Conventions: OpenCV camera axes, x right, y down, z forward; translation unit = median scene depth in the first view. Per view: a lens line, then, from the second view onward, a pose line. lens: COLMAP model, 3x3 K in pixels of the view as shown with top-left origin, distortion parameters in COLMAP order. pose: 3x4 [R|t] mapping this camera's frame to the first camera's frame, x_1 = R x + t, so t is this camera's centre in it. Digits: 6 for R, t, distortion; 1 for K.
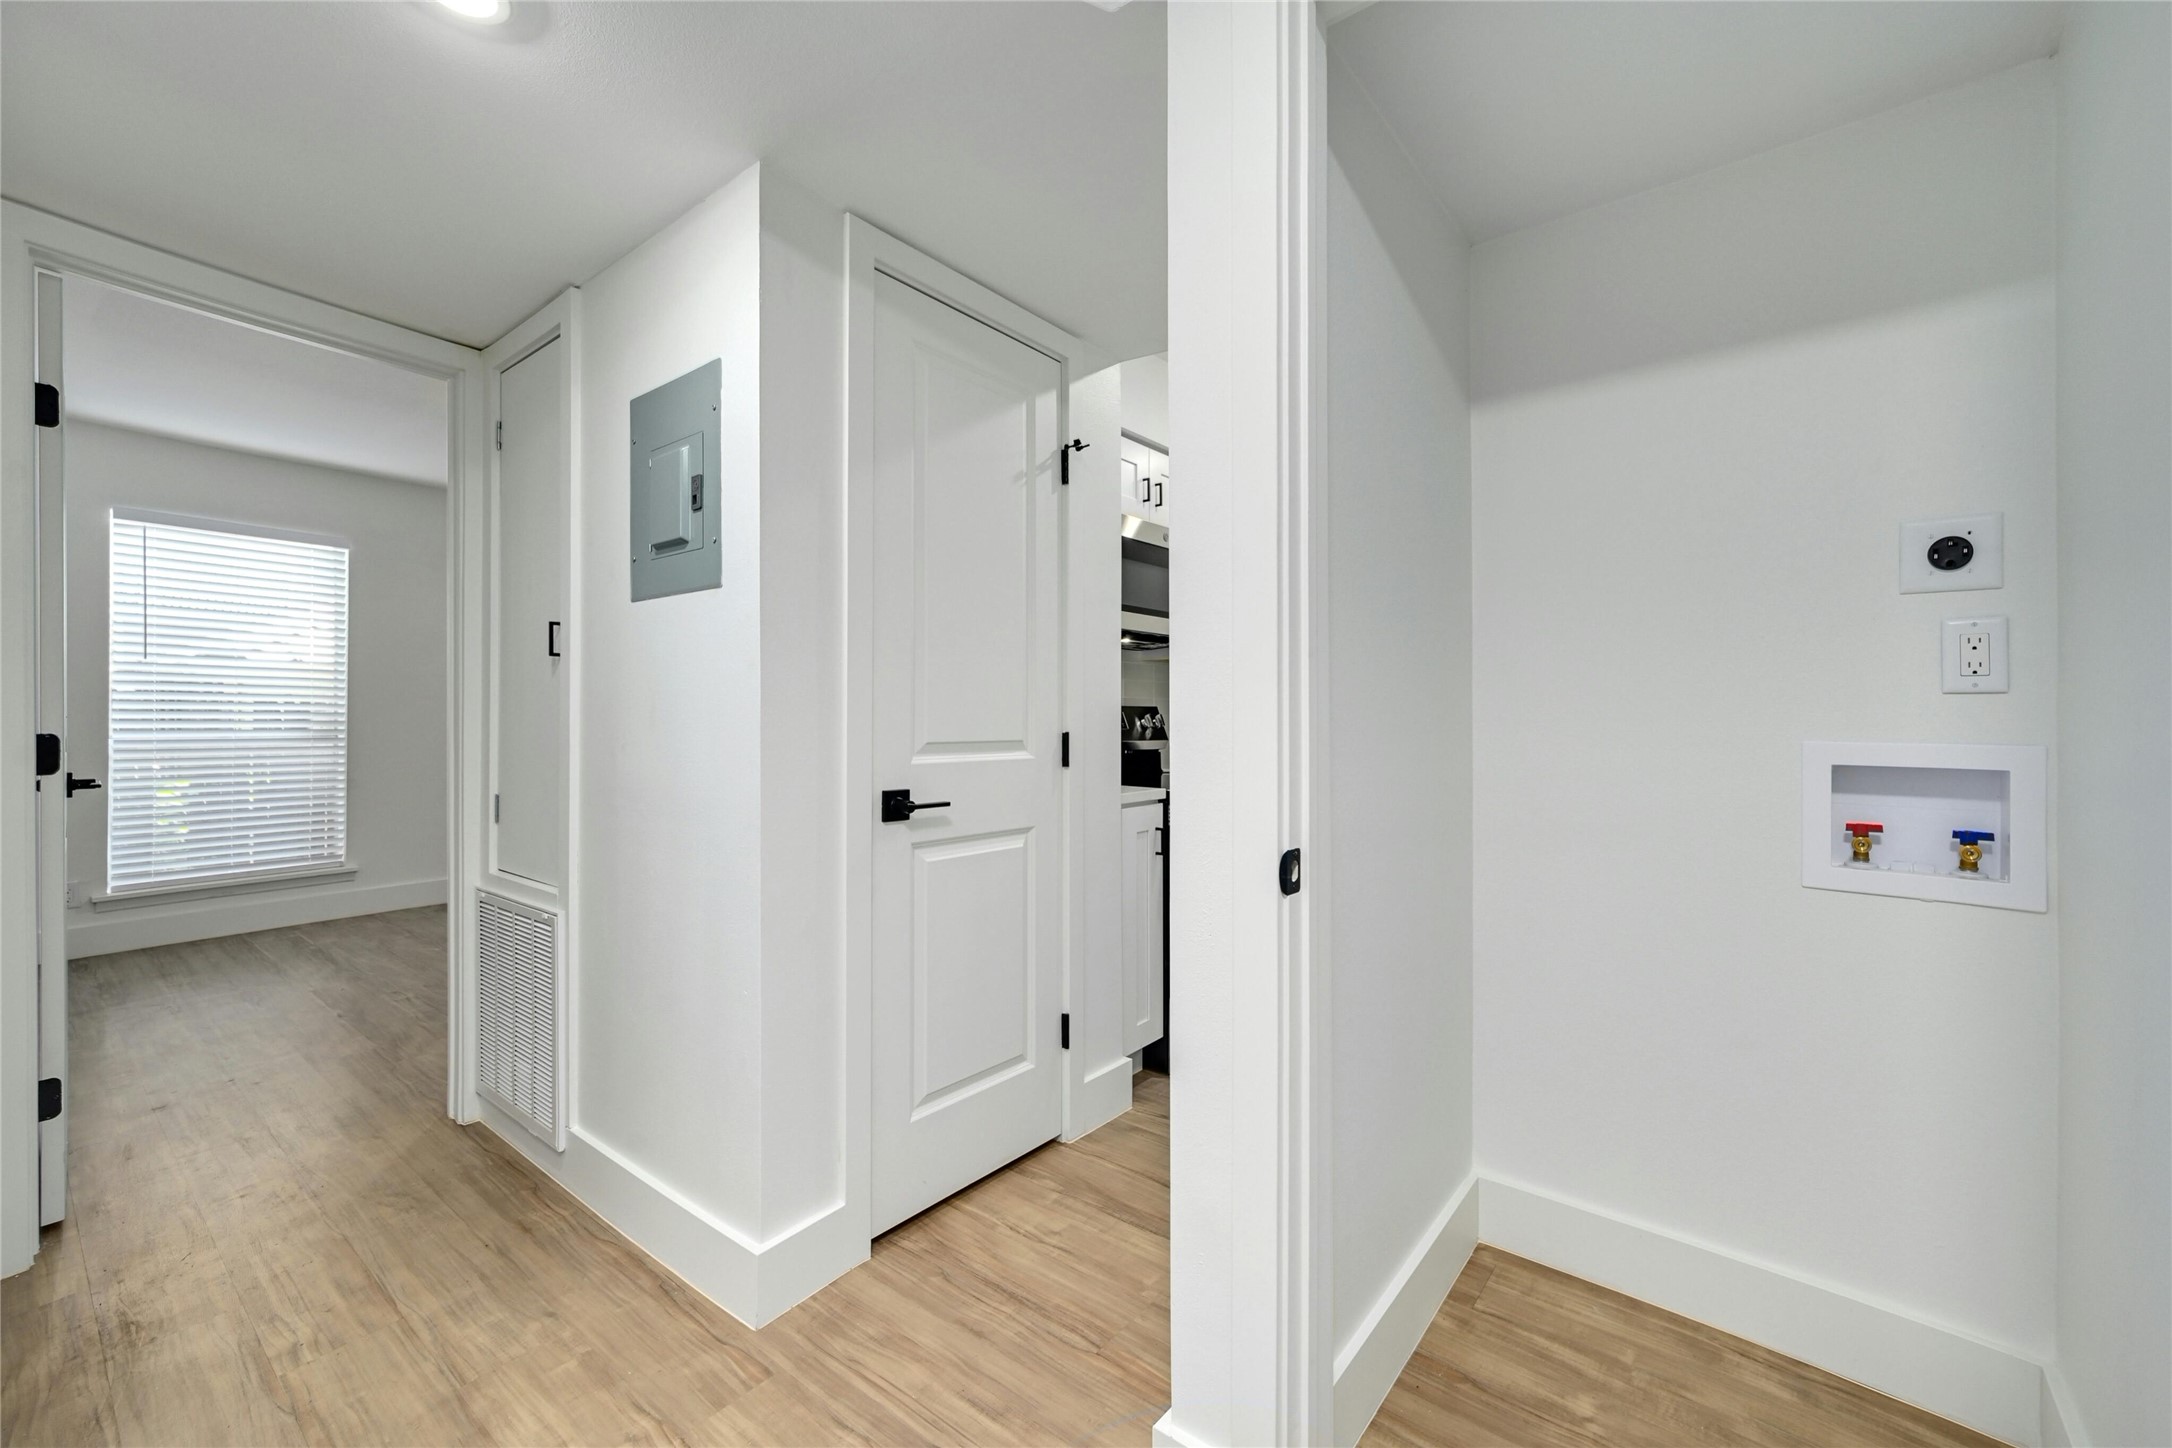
lens RADIAL K [[866.5, 0, 1114.2], [0, 866.5, 714.4], [0, 0, 1]] dist [0.033741, 0.000327]
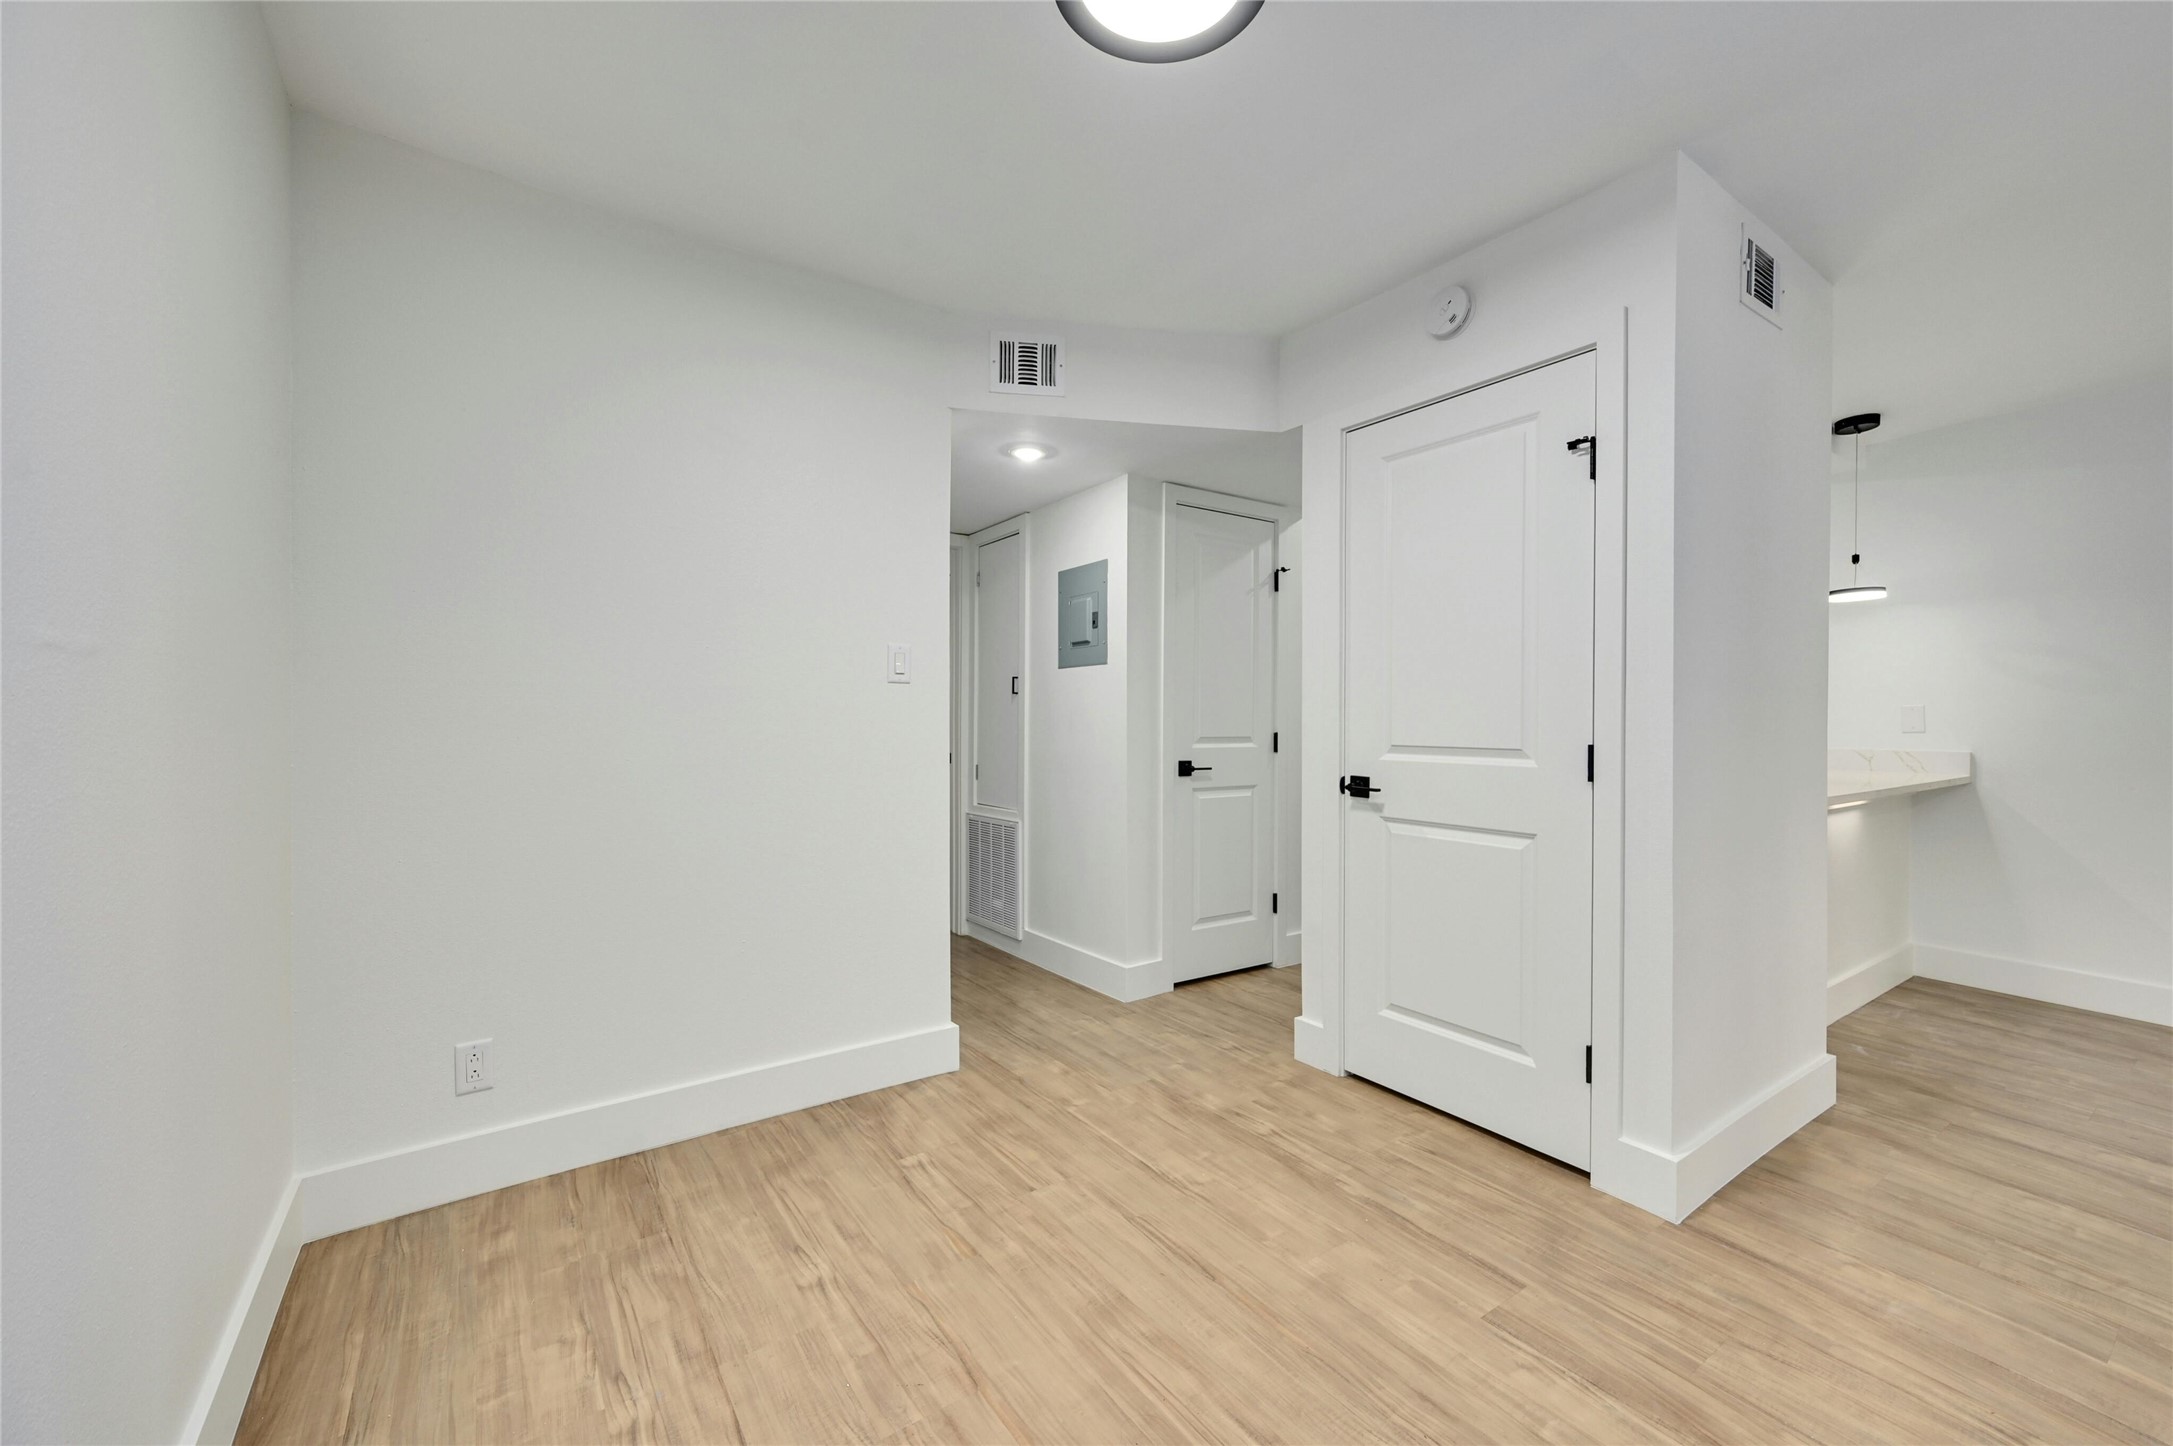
lens RADIAL K [[866.9, 0, 1114.7], [0, 866.9, 713.4], [0, 0, 1]] dist [0.033741, 0.000327]
pose [[0.958268, 0.001908, -0.285864, 0.134340], [-0.004141, 0.999965, -0.007207, -0.007497], [0.285840, 0.008090, 0.958243, -0.778570]]
